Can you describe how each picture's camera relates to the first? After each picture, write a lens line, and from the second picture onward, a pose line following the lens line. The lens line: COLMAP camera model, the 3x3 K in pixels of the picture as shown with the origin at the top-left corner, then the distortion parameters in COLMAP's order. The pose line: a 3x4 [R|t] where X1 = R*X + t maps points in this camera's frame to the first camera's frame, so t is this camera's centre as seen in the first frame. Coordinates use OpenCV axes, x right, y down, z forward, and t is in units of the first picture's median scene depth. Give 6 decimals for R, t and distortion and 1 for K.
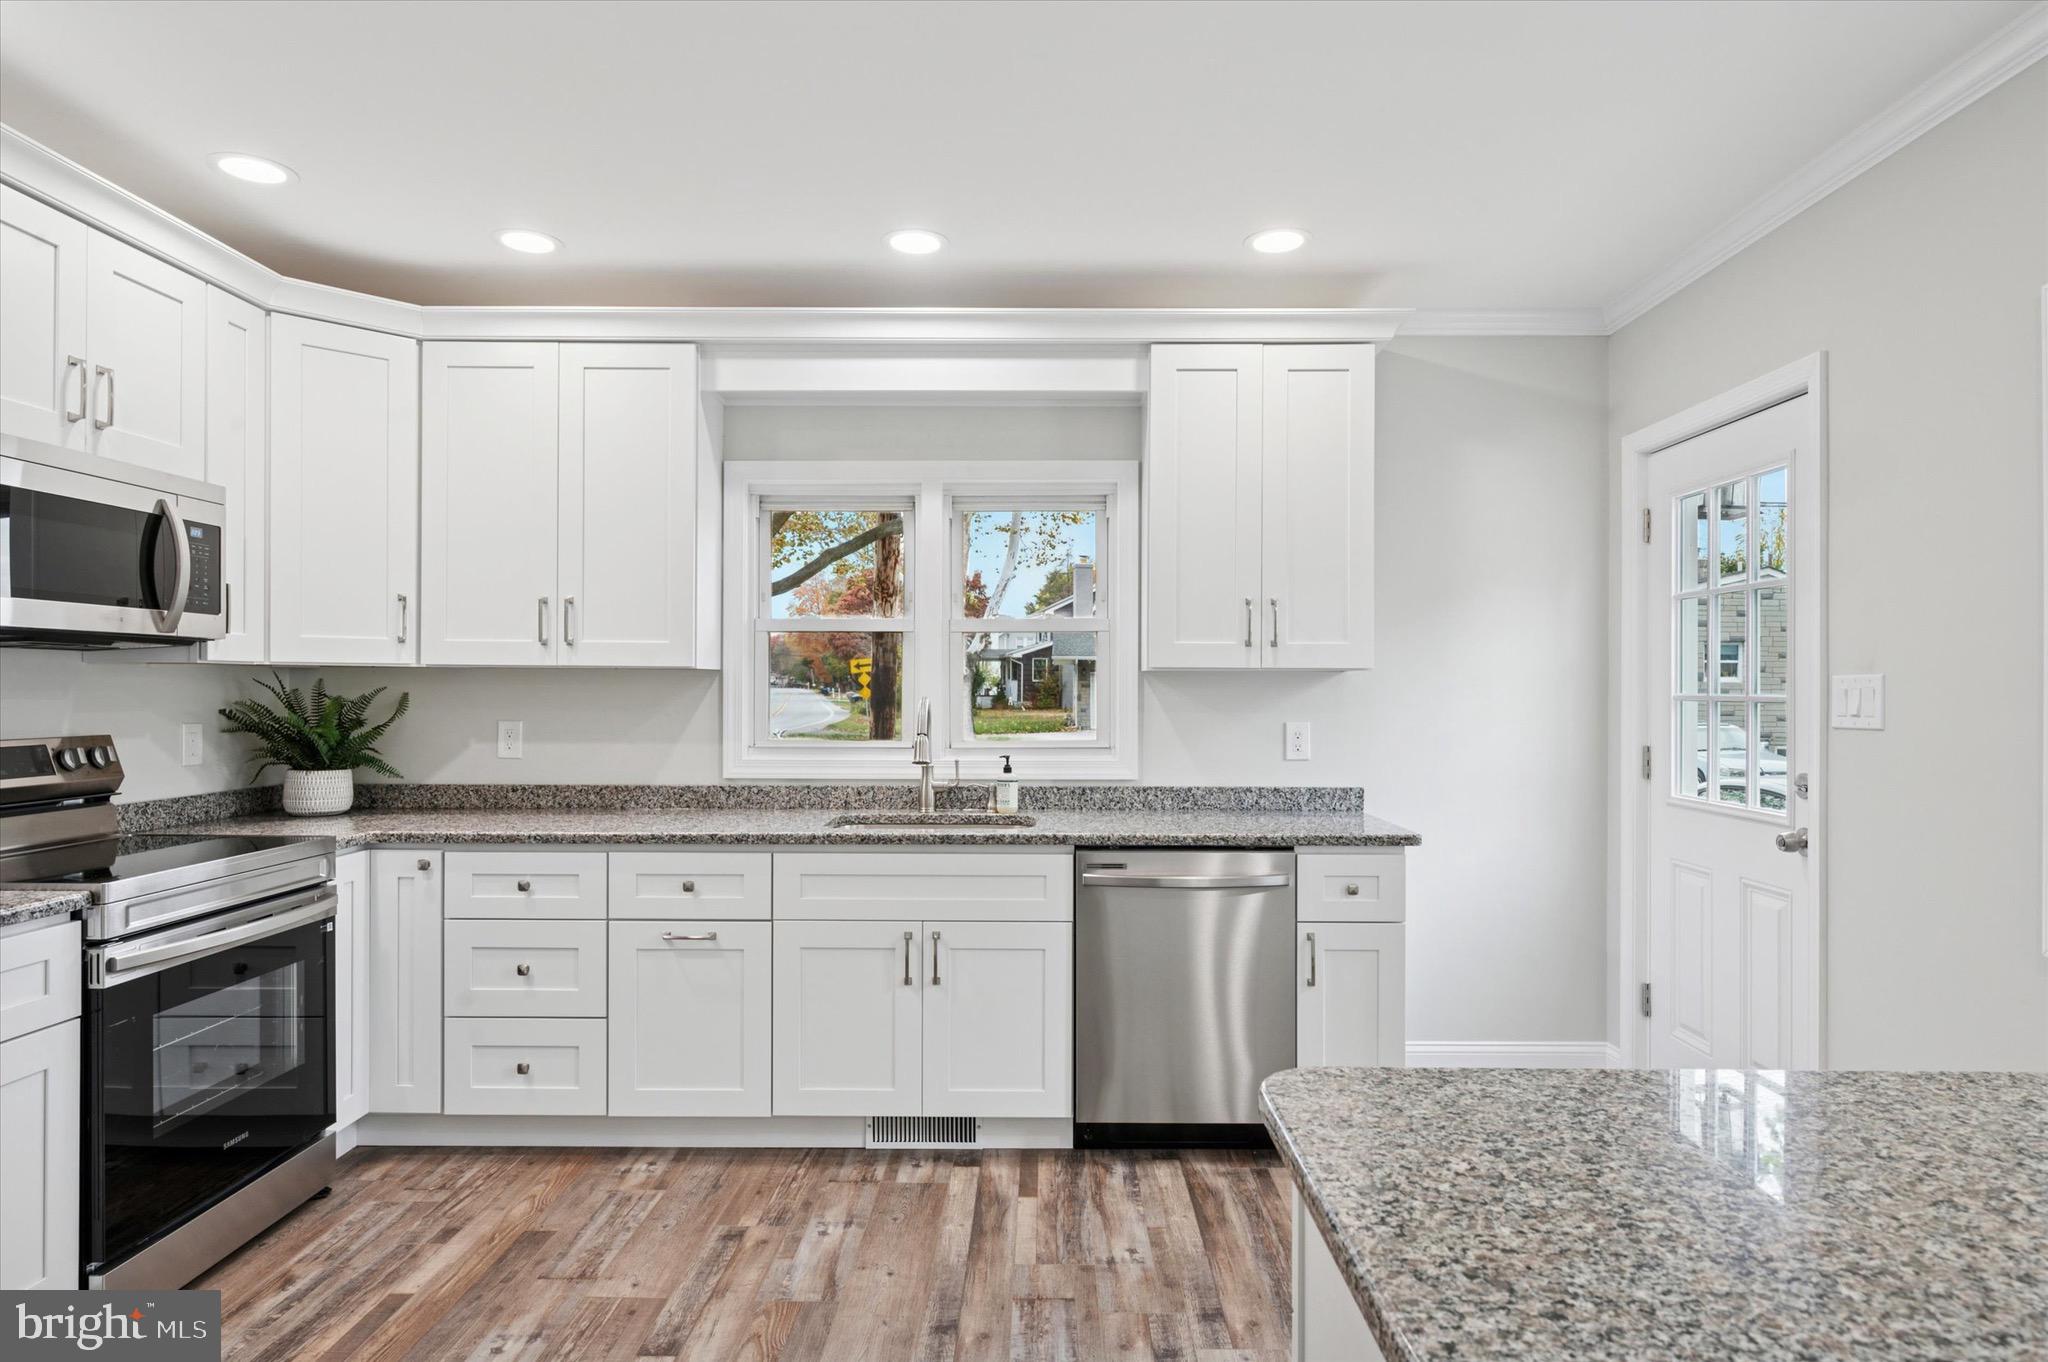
lens RADIAL K [[1148.0, 0, 1024.0], [0, 1148.0, 681.0], [0, 0, 1]] dist [-0.000663, 0.000211]
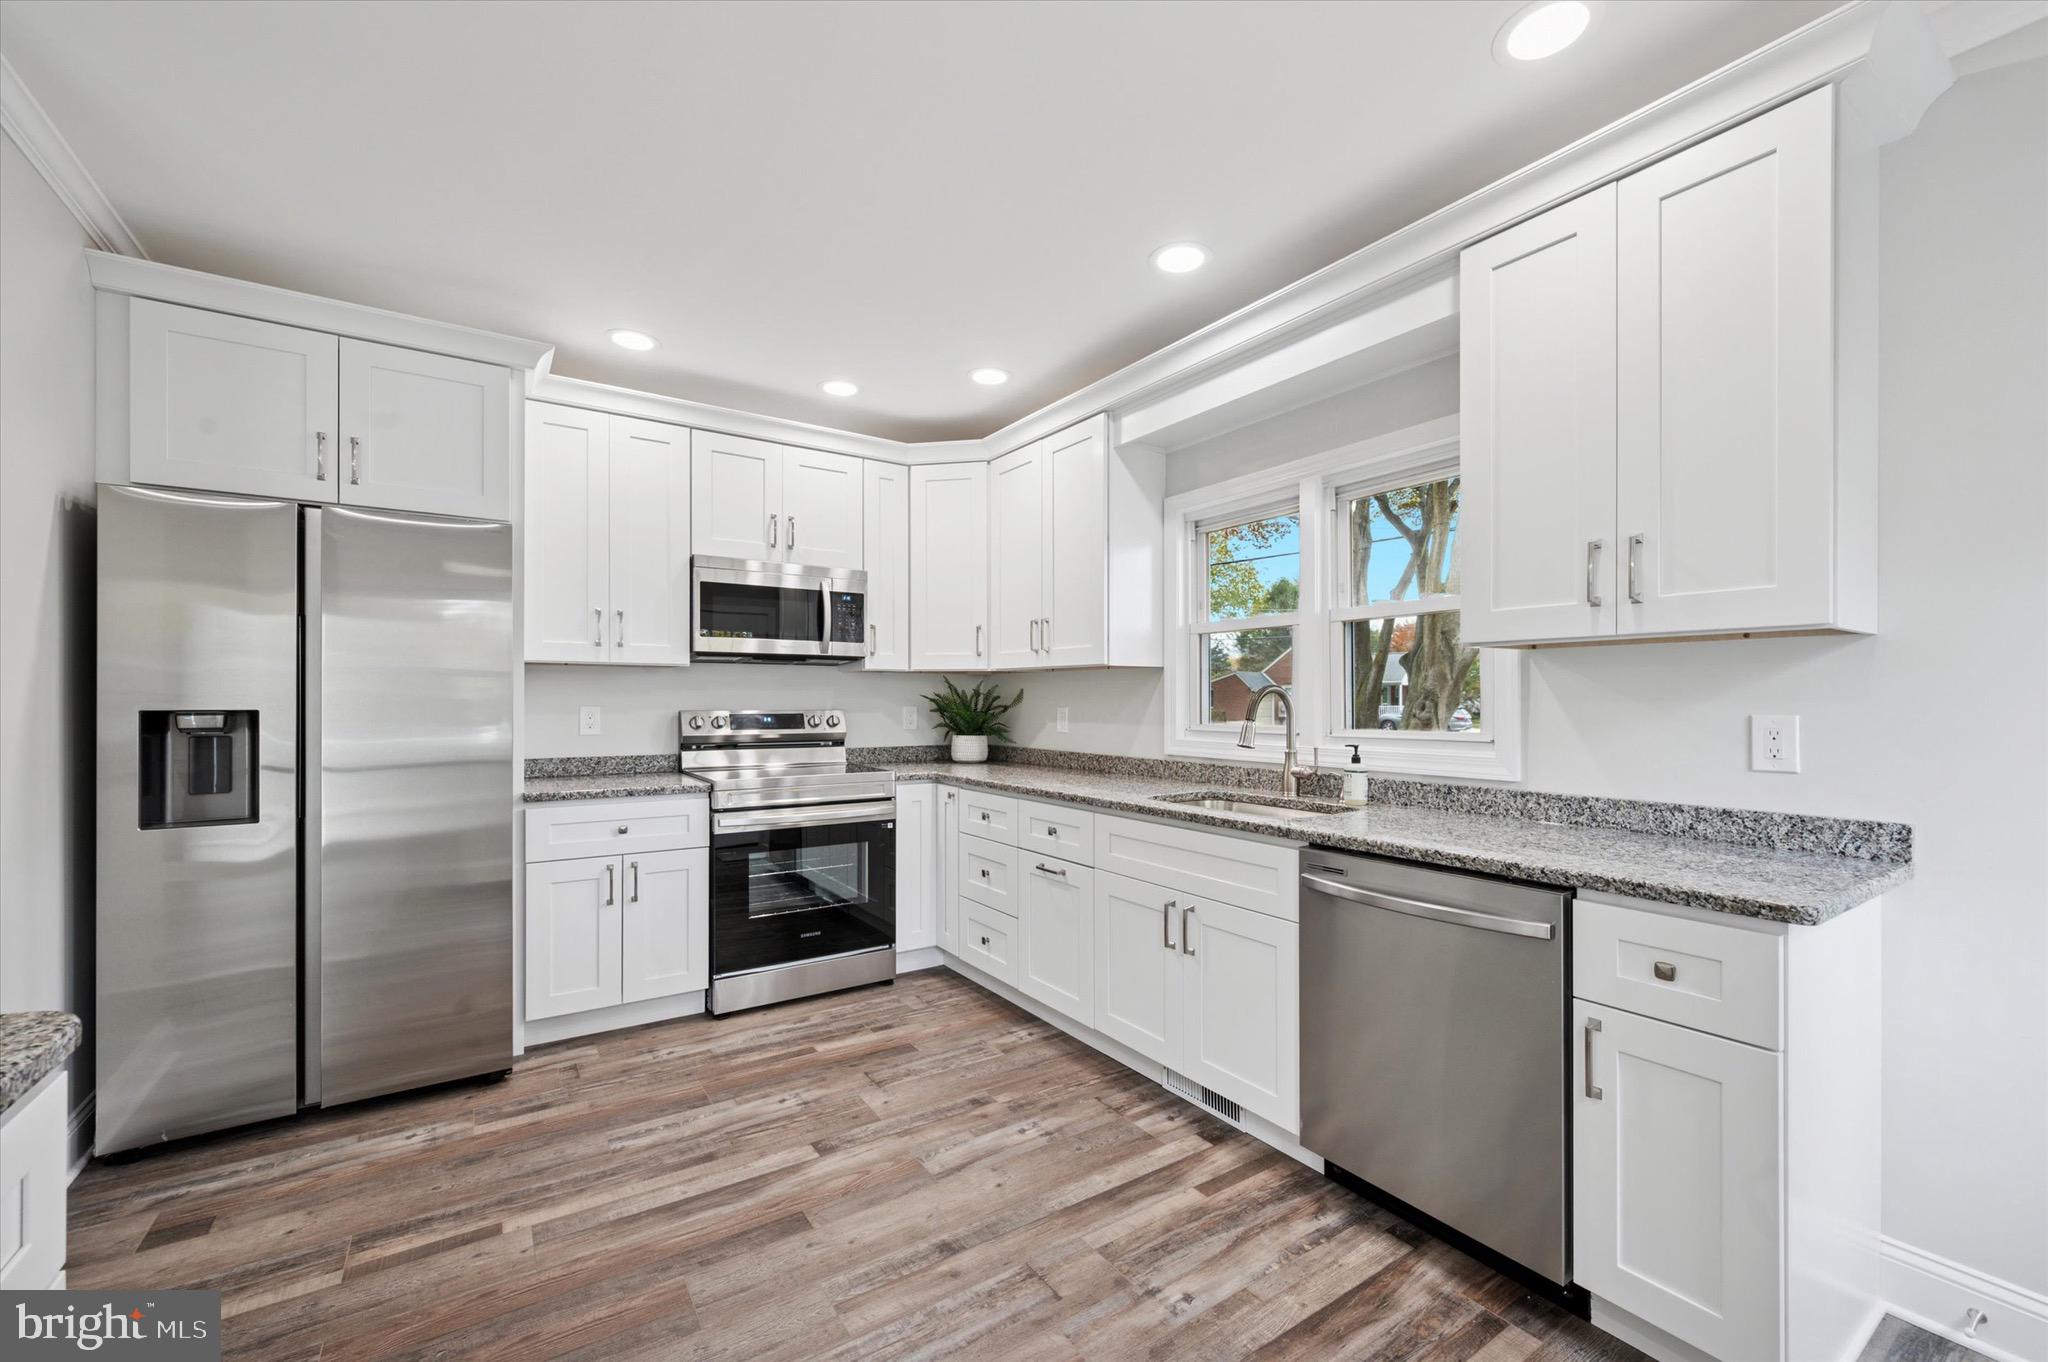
lens RADIAL K [[810.9, 0, 1033.7], [0, 810.9, 698.8], [0, 0, 1]] dist [-0.000055, 0.000037]
pose [[0.578248, -0.003509, -0.815853, 0.445037], [0.006474, 0.999979, 0.000288, 0.028231], [0.815835, -0.005448, 0.578259, 0.451292]]
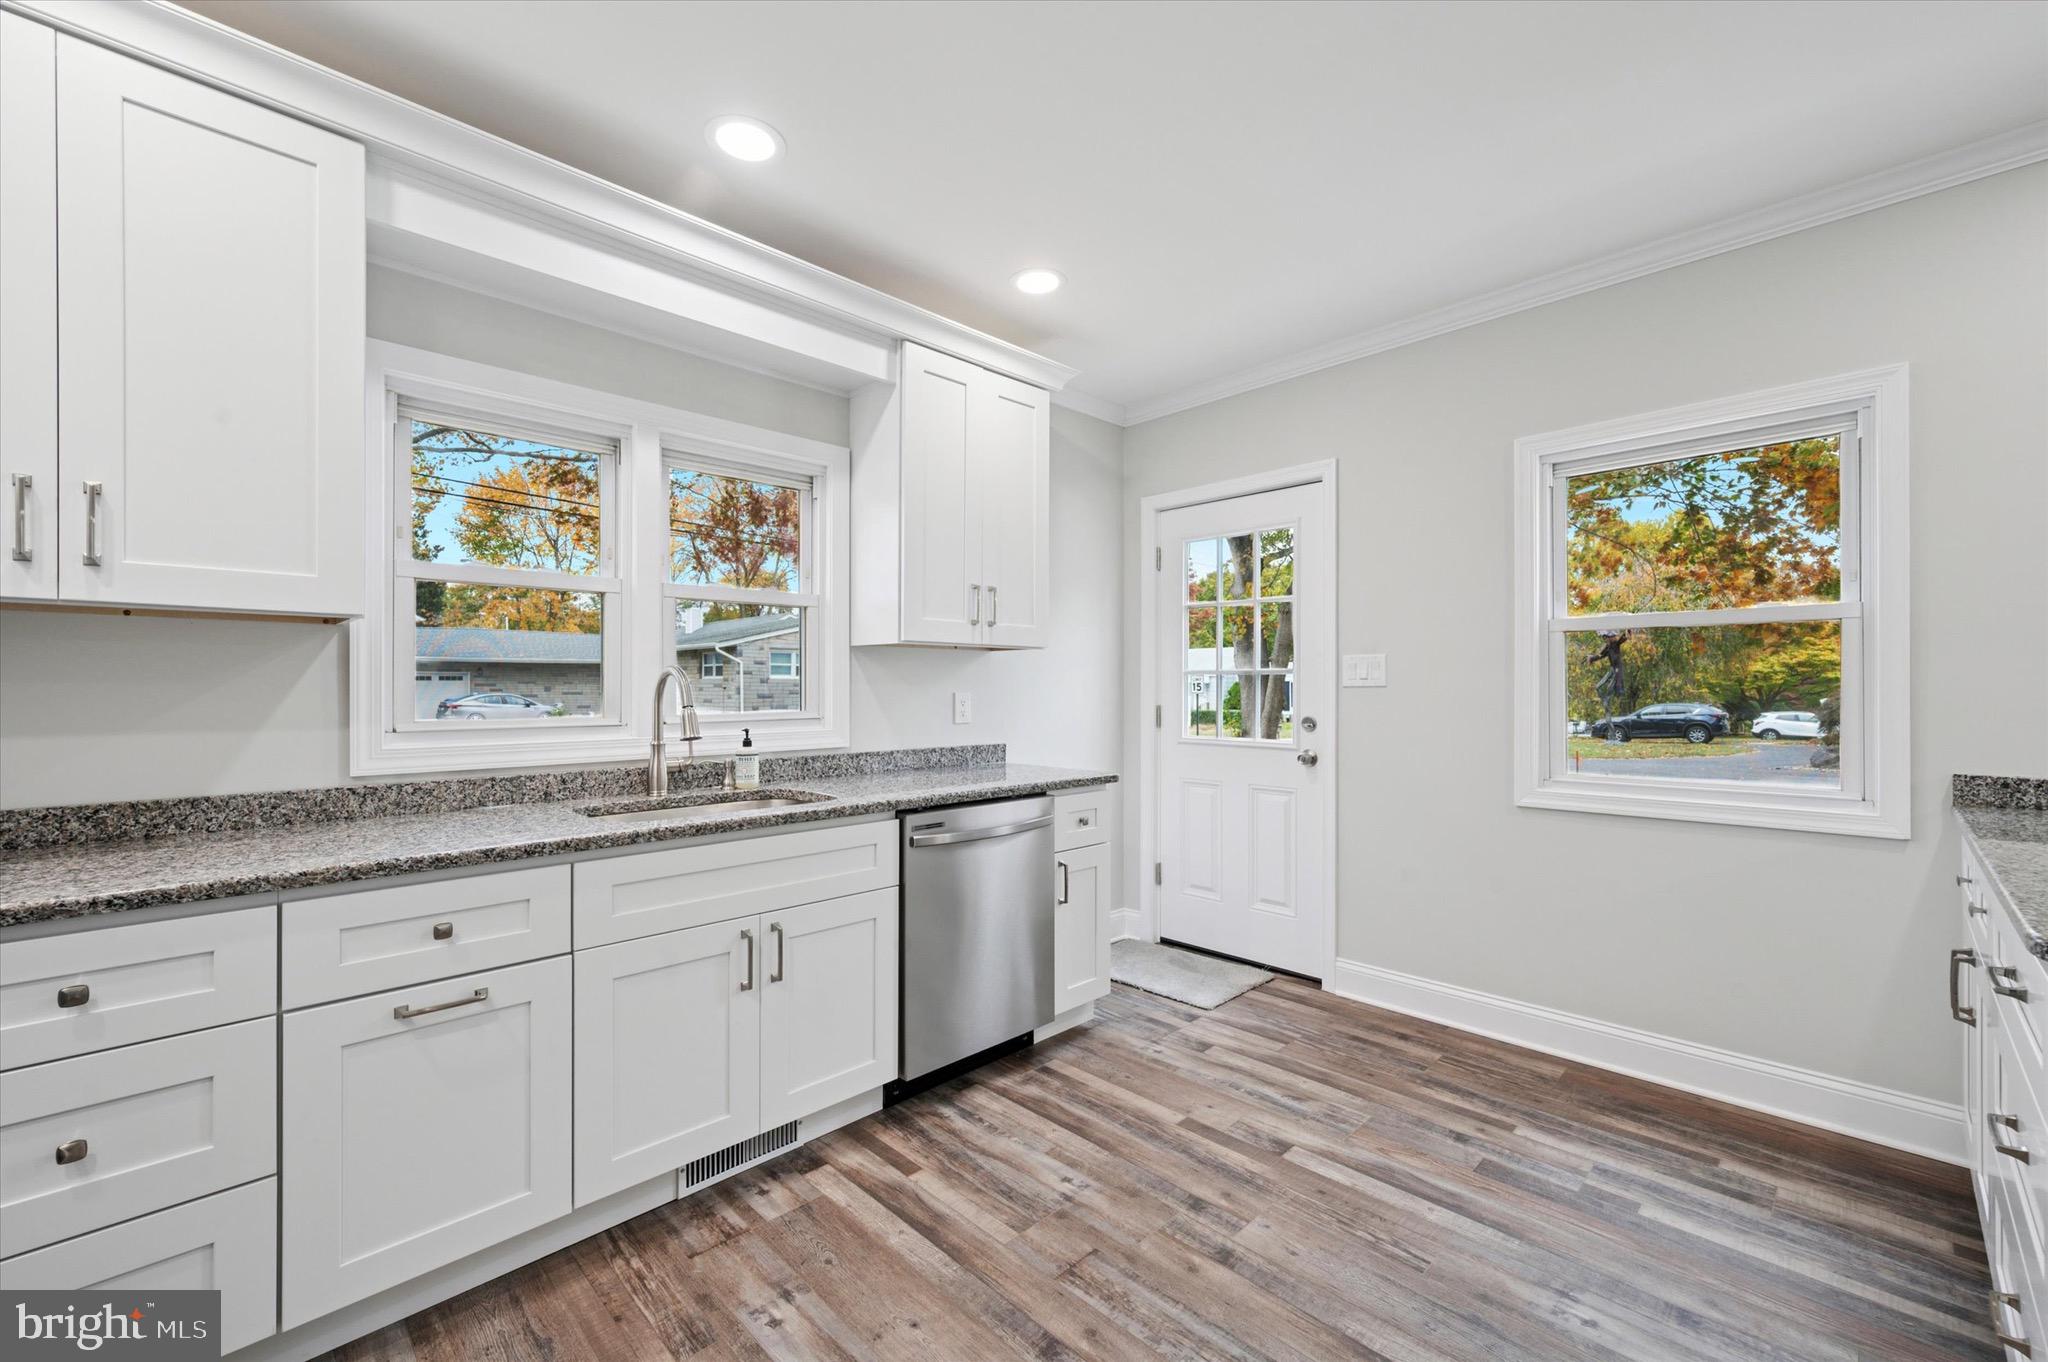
lens RADIAL K [[826.0, 0, 1021.7], [0, 826.0, 685.4], [0, 0, 1]] dist [0.003145, 0.000573]
pose [[0.709275, -0.001953, 0.704929, -0.393252], [-0.002142, 0.999986, 0.004925, 0.029082], [-0.704928, -0.005003, 0.709261, 0.404853]]
